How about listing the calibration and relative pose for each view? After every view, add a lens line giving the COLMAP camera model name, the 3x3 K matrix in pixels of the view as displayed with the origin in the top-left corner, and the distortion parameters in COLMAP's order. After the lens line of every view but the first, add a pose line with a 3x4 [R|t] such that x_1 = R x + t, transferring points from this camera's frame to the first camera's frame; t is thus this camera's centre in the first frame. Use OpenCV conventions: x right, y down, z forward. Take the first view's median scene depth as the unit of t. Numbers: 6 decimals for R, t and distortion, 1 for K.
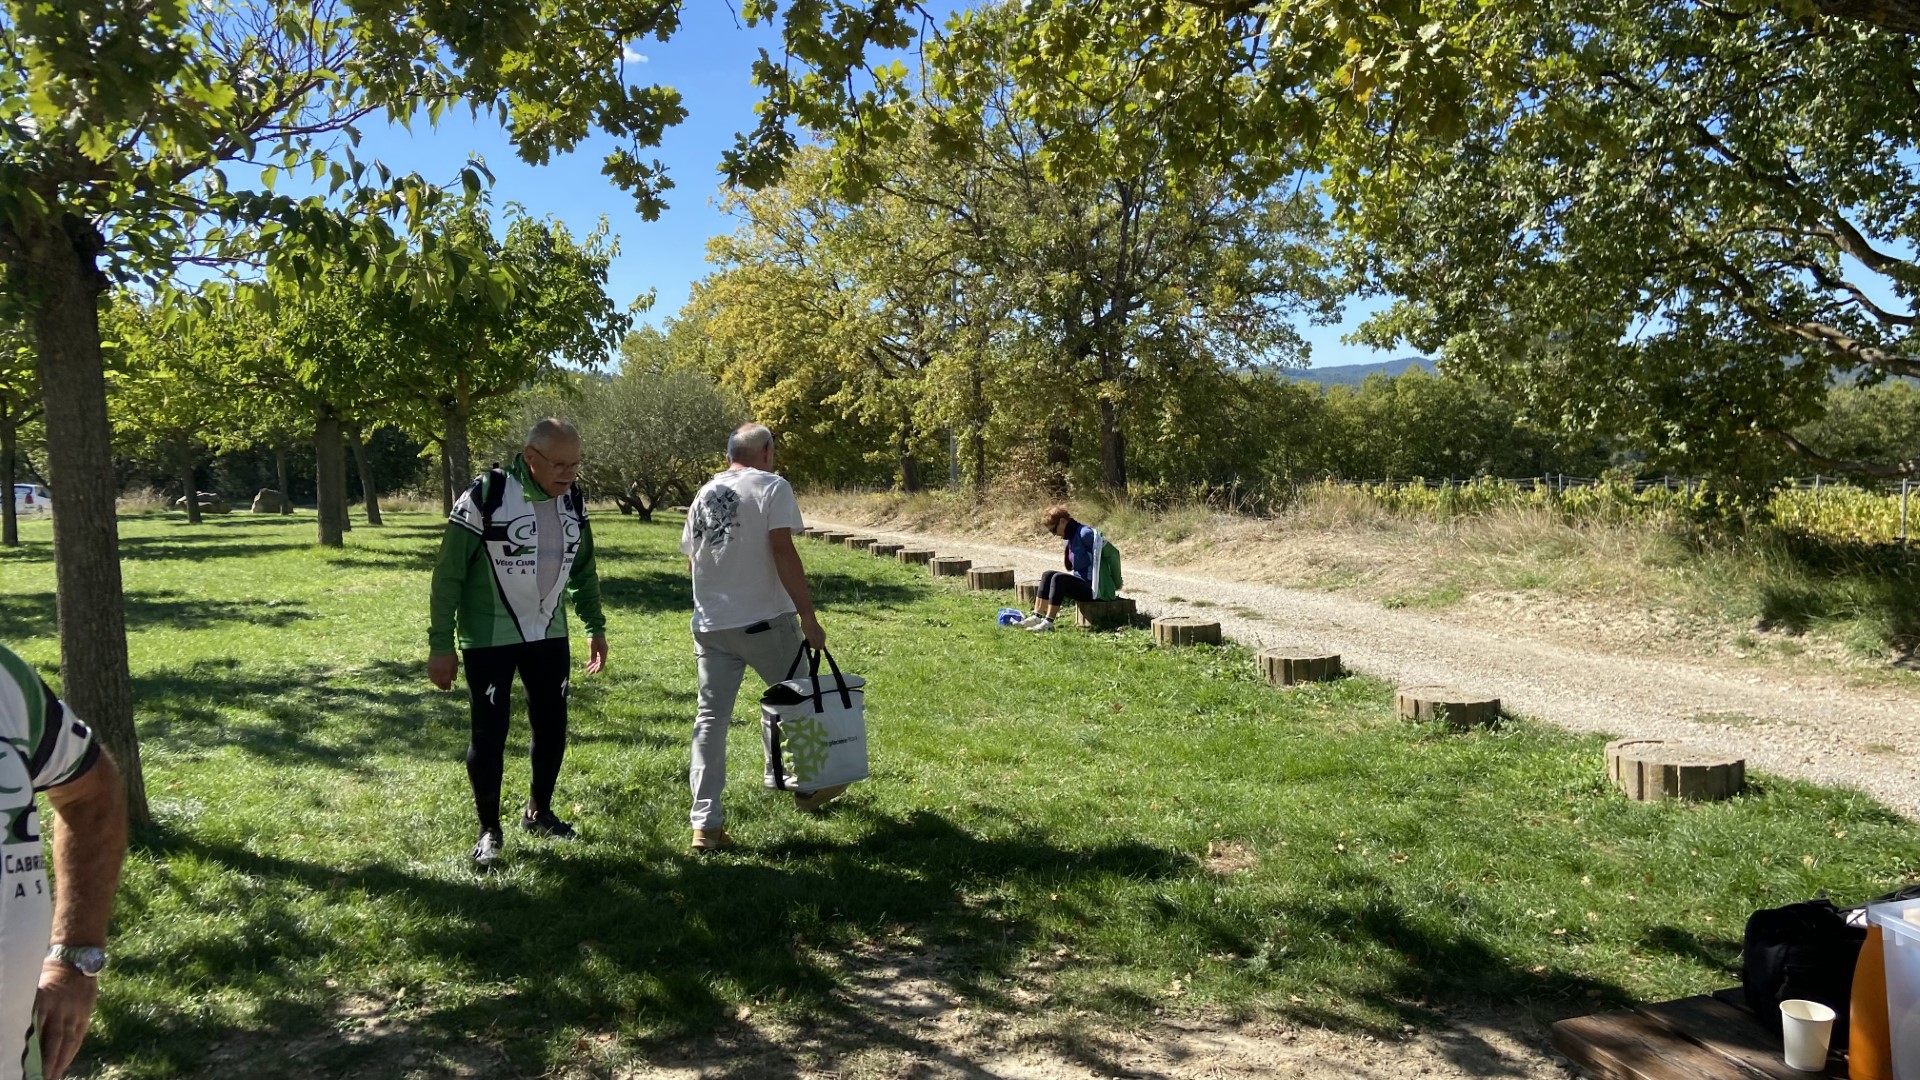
lens RADIAL K [[1427.6, 0, 938.2], [0, 1427.6, 510.5], [0, 0, 1]] dist [0.102845, -0.126830]
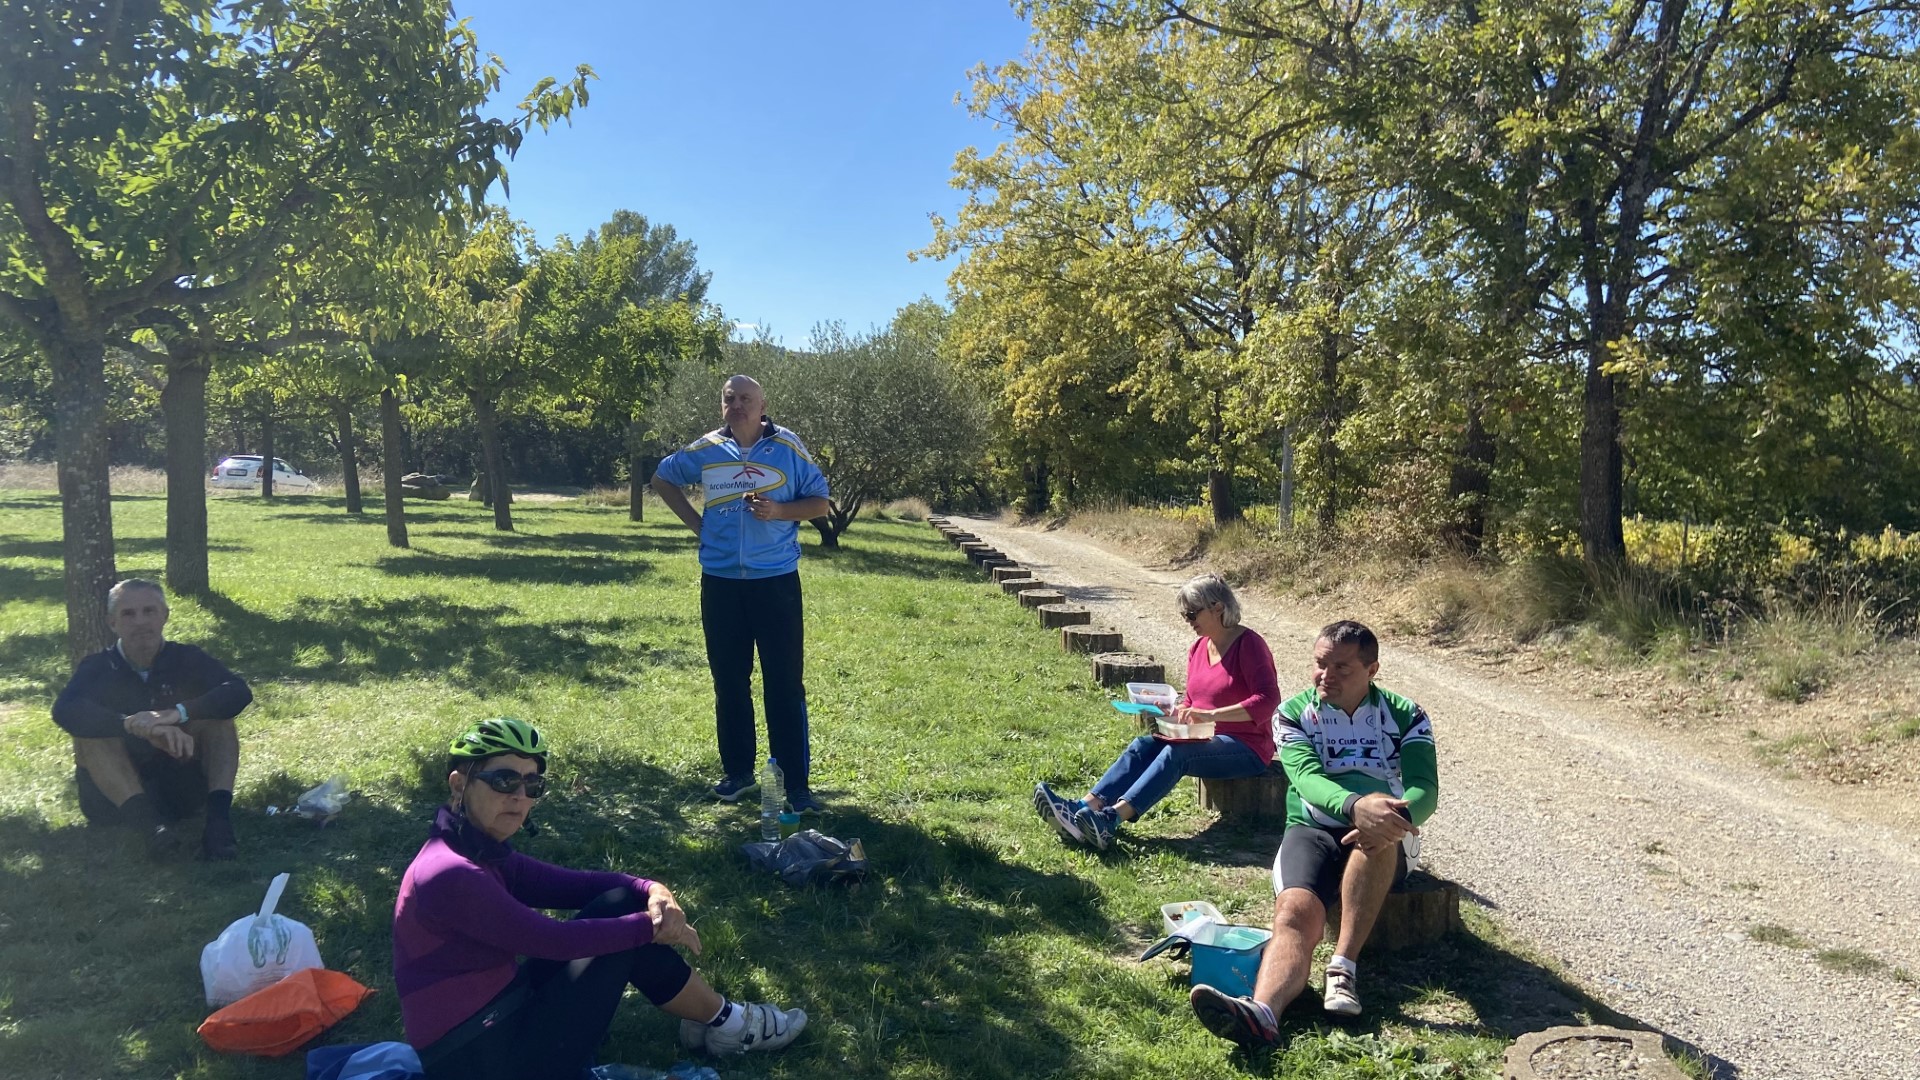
lens RADIAL K [[1427.6, 0, 974.6], [0, 1427.6, 519.1], [0, 0, 1]] dist [0.102845, -0.126830]
pose [[0.977508, 0.050635, -0.204732, 0.009733], [-0.049596, 0.998717, 0.010209, -0.025108], [0.204986, 0.000174, 0.978765, 0.501566]]
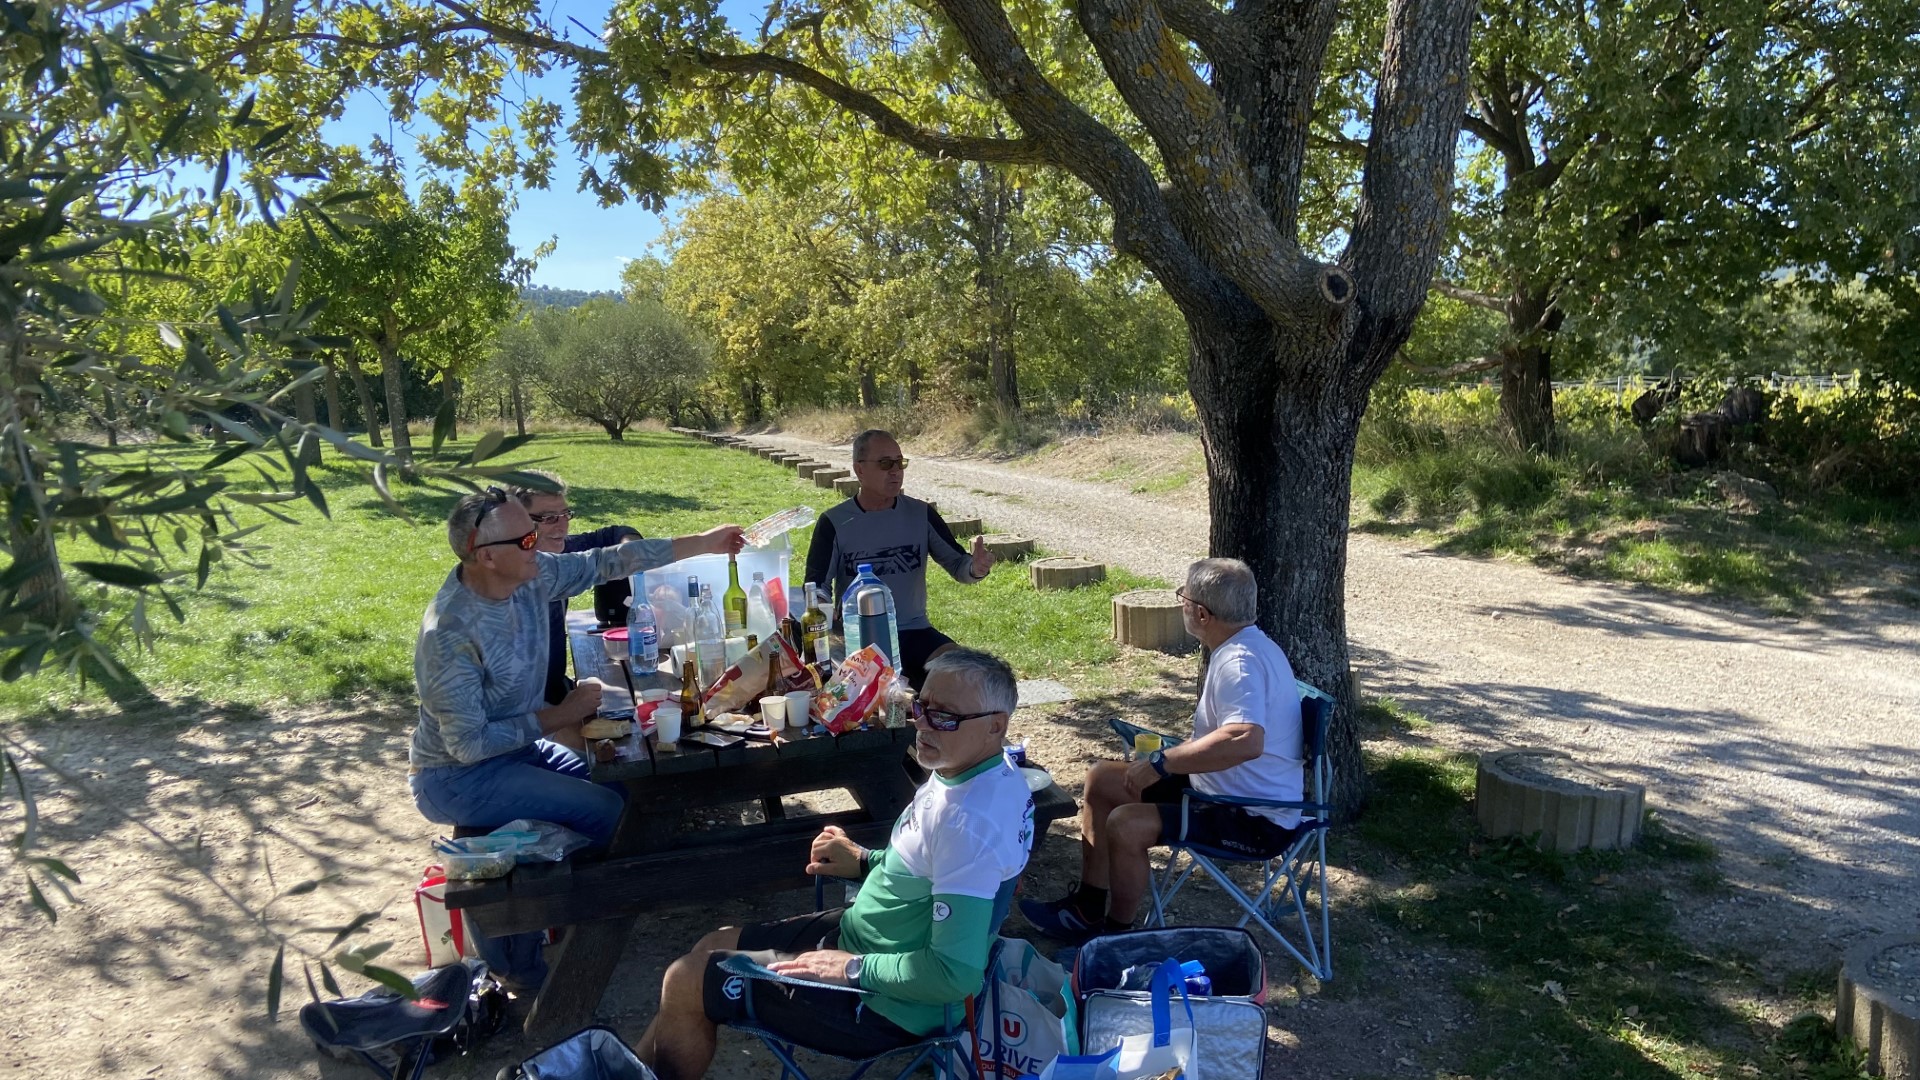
lens RADIAL K [[1427.6, 0, 971.1], [0, 1427.6, 550.1], [0, 0, 1]] dist [0.102845, -0.126830]
pose [[0.999669, -0.015904, -0.020205, 0.135019], [0.017542, 0.996341, 0.083648, 0.006966], [0.018801, -0.083975, 0.996290, -0.160235]]
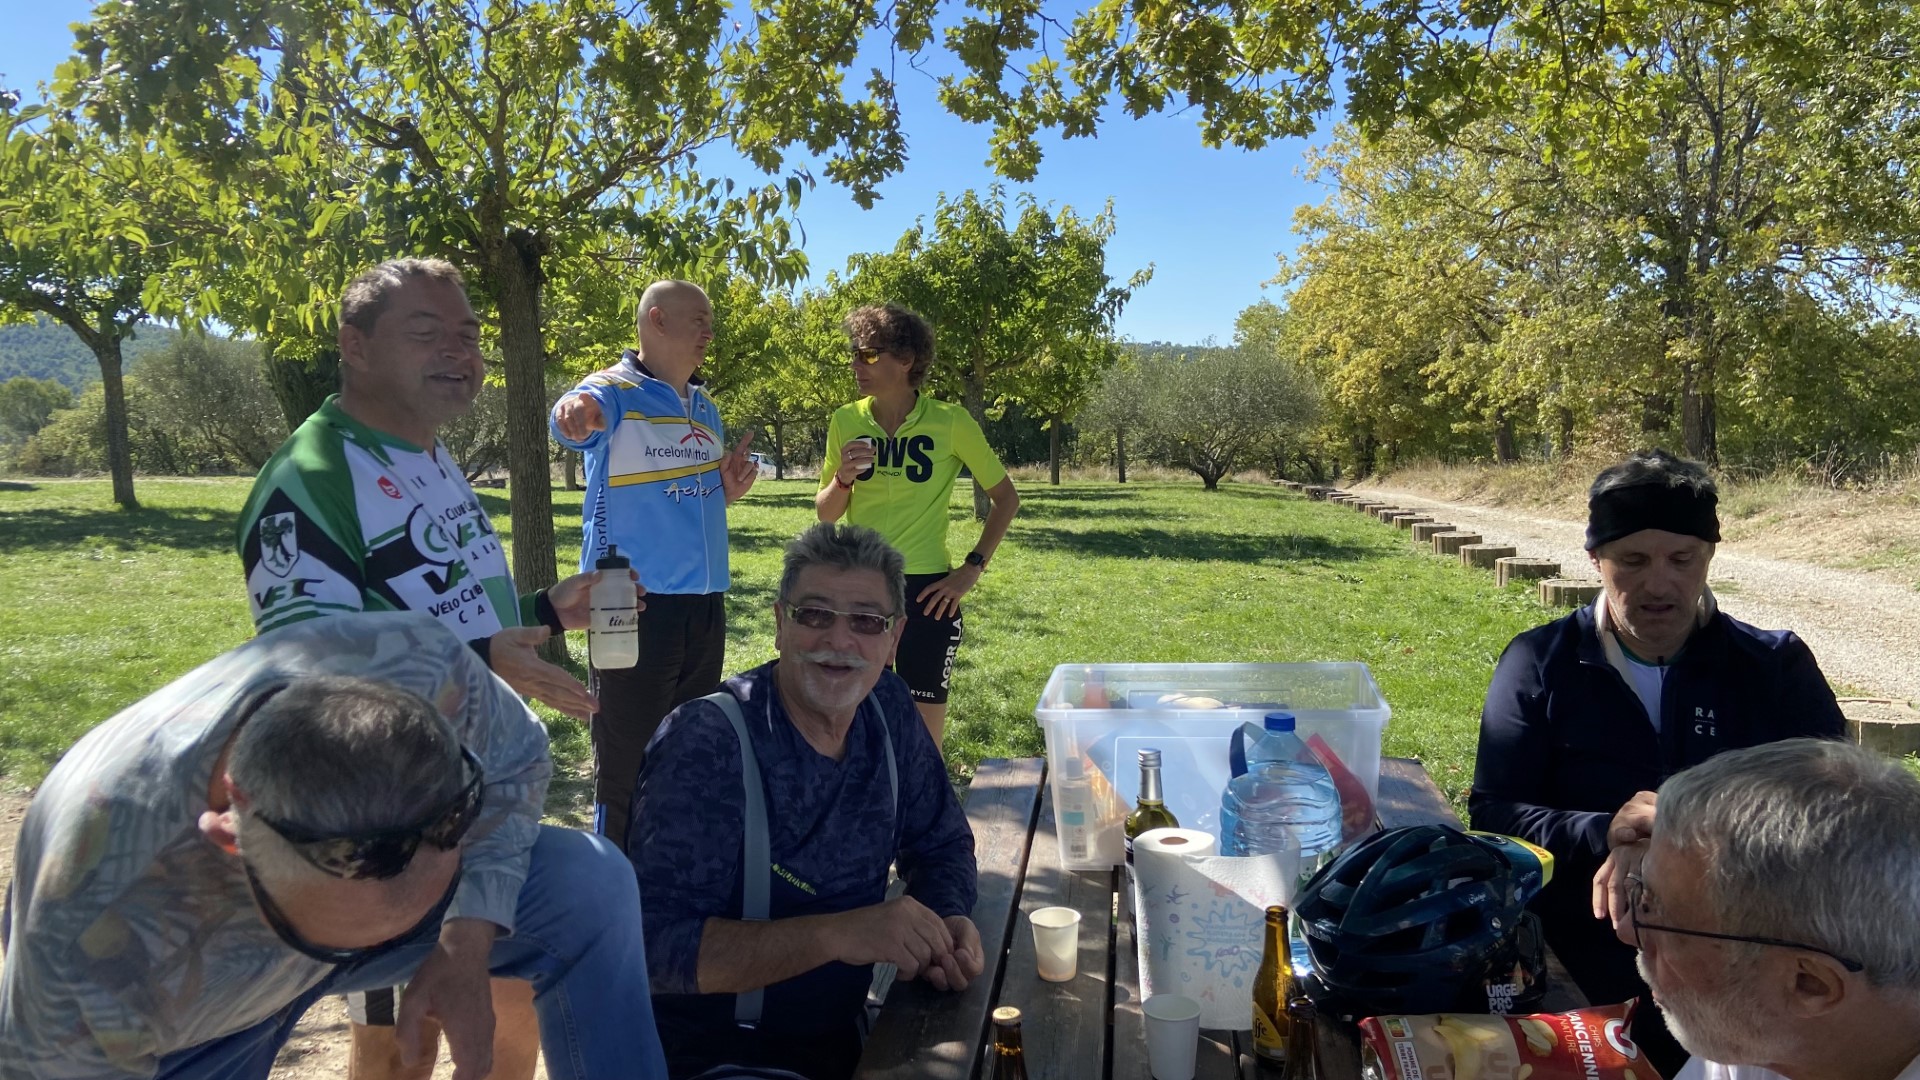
lens RADIAL K [[1427.6, 0, 945.0], [0, 1427.6, 543.8], [0, 0, 1]] dist [0.102845, -0.126830]
pose [[0.899027, 0.036422, -0.436376, 0.114403], [-0.019989, 0.998909, 0.042194, 0.010117], [0.437437, -0.029211, 0.898775, -0.029637]]
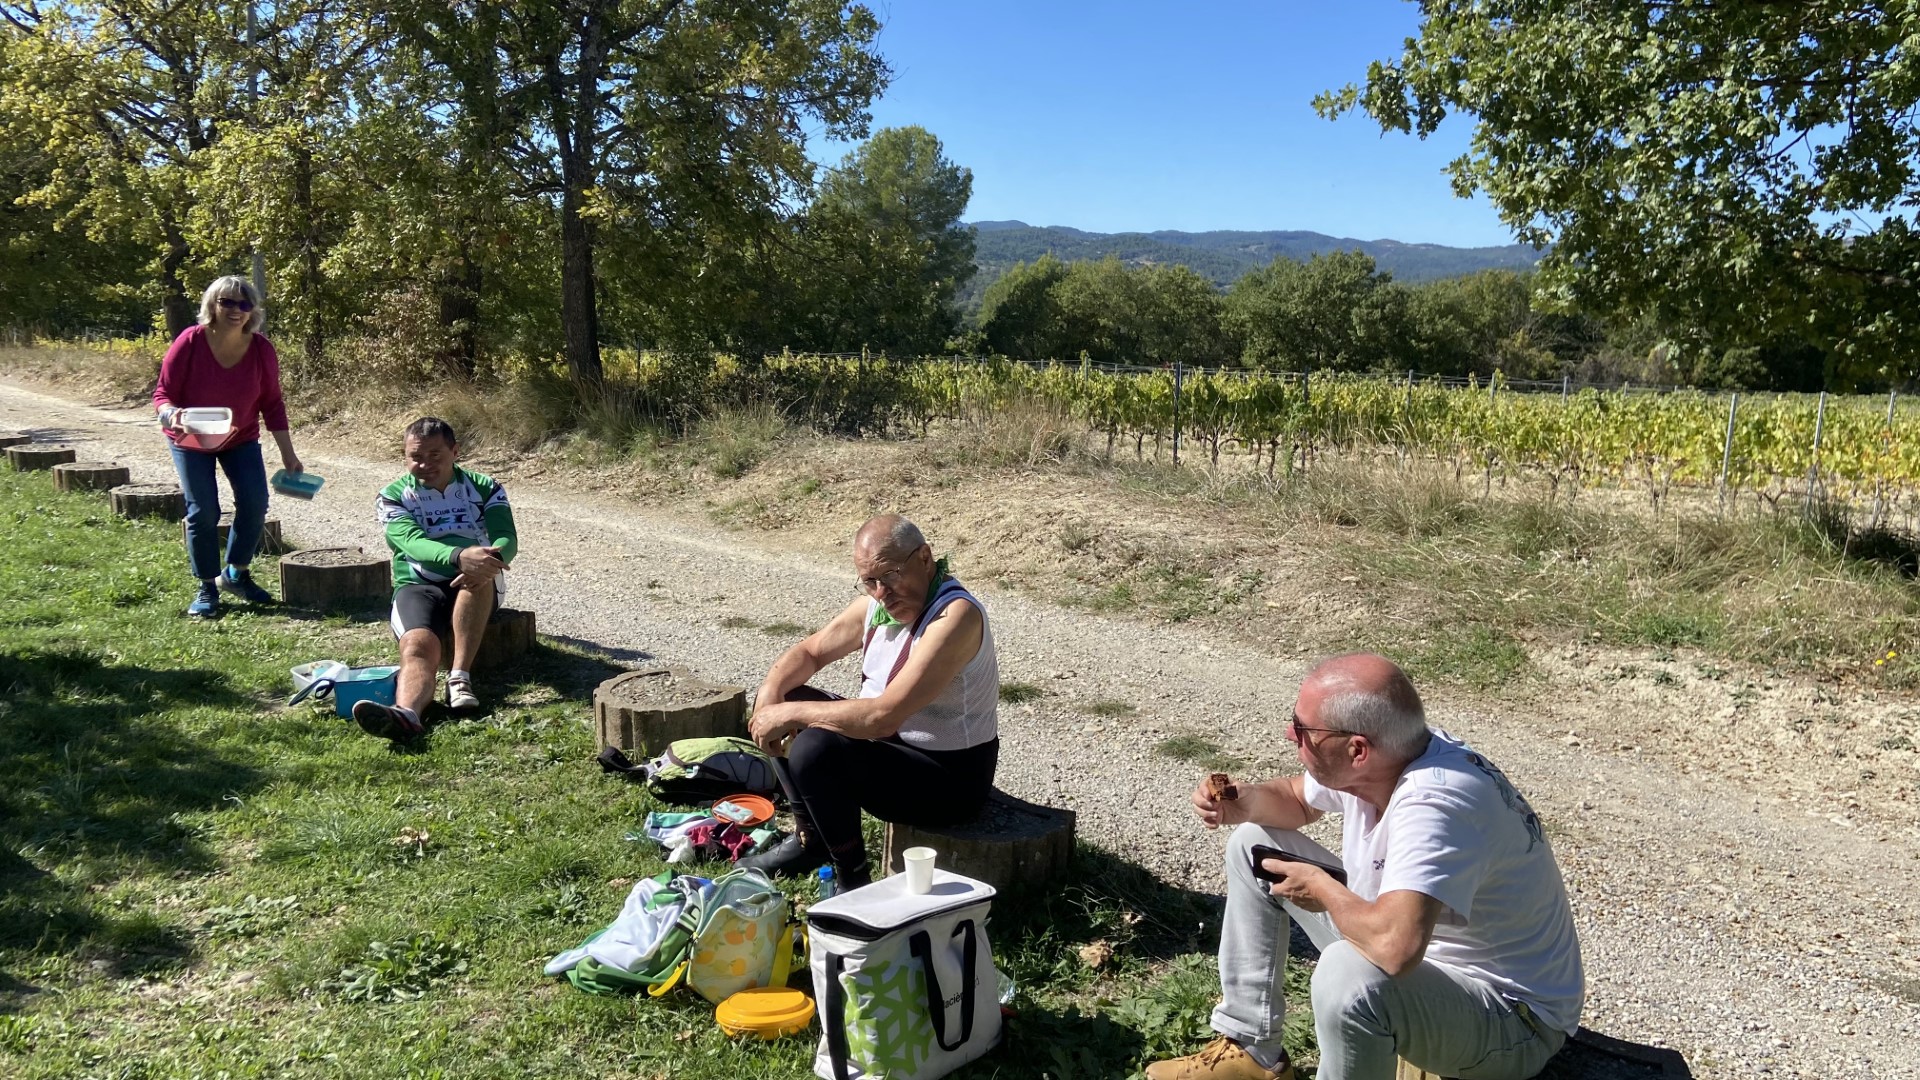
lens RADIAL K [[1427.6, 0, 950.9], [0, 1427.6, 540.3], [0, 0, 1]] dist [0.102845, -0.126830]
pose [[0.891270, -0.031382, 0.452385, -0.018257], [-0.023391, 0.993093, 0.114974, -0.020729], [-0.452868, -0.113054, 0.884381, 0.433957]]
